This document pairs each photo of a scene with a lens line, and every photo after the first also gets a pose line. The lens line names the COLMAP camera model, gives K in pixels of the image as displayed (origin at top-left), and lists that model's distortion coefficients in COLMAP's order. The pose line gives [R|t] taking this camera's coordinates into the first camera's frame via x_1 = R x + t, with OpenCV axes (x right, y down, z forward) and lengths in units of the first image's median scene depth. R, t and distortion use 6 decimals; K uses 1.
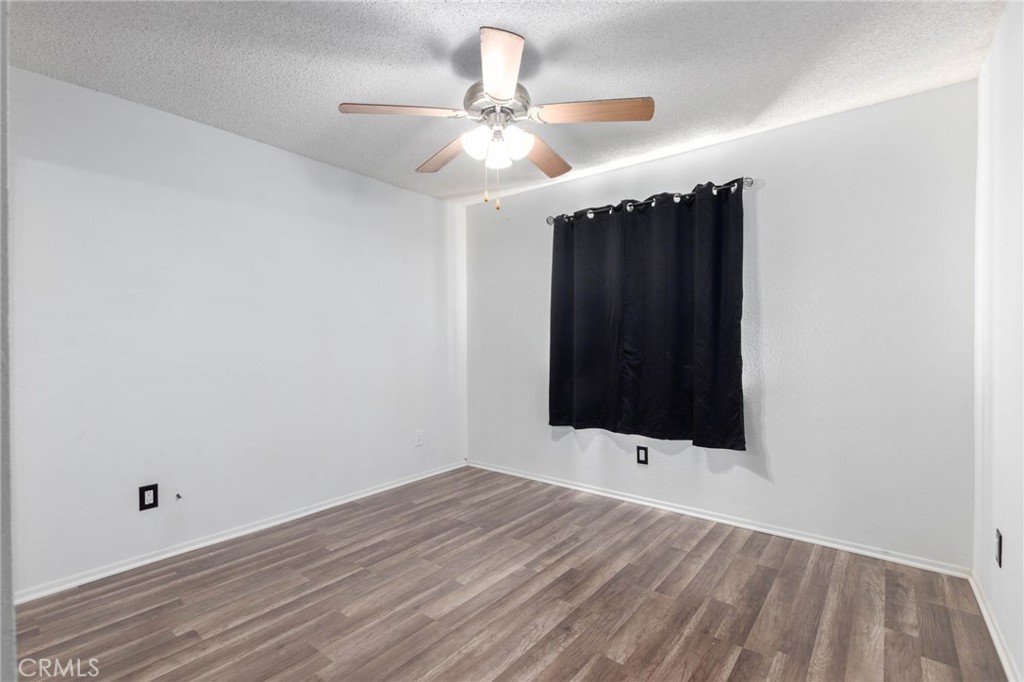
lens RADIAL K [[468.8, 0, 507.8], [0, 468.8, 338.9], [0, 0, 1]] dist [0.008740, -0.005687]
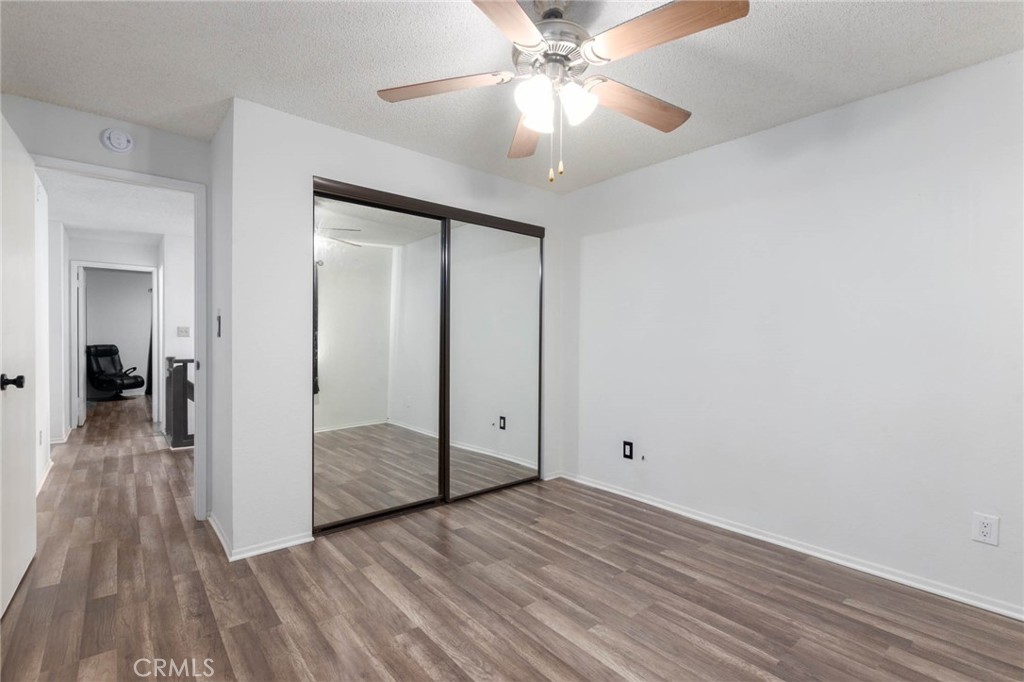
lens RADIAL K [[468.8, 0, 503.2], [0, 468.8, 334.6], [0, 0, 1]] dist [0.008740, -0.005687]
pose [[-0.202959, -0.006506, -0.979166, 0.786089], [-0.004937, 0.999972, -0.005621, 0.002435], [0.979175, 0.003694, -0.202986, 1.053068]]
